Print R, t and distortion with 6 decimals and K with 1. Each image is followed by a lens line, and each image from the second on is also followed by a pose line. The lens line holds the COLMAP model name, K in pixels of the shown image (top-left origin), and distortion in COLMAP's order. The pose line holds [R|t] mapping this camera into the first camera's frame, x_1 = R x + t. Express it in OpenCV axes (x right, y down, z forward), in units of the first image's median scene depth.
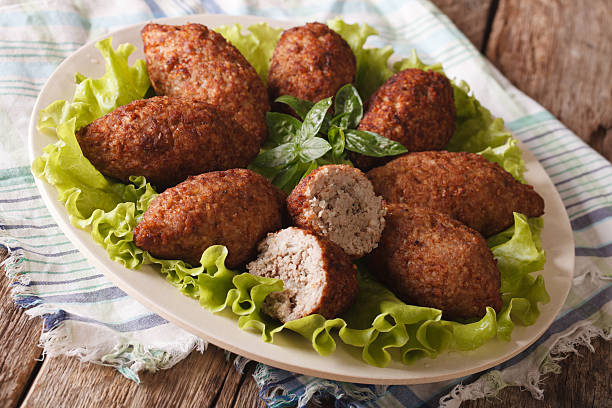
lens RADIAL K [[1686.1, 0, 306.0], [0, 1686.1, 204.0], [0, 0, 1]] dist [0.014499, 0.540524]
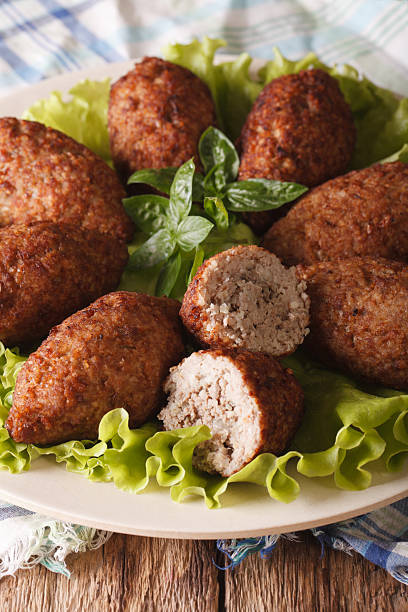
lens RADIAL K [[1686.1, 0, 204.0], [0, 1686.1, 306.0], [0, 0, 1]] dist [0.014499, 0.540524]
pose [[0.943757, -0.324485, -0.063499, 0.048212], [0.329919, 0.936847, 0.116062, -0.089541], [0.021829, -0.130484, 0.991210, 0.220388]]
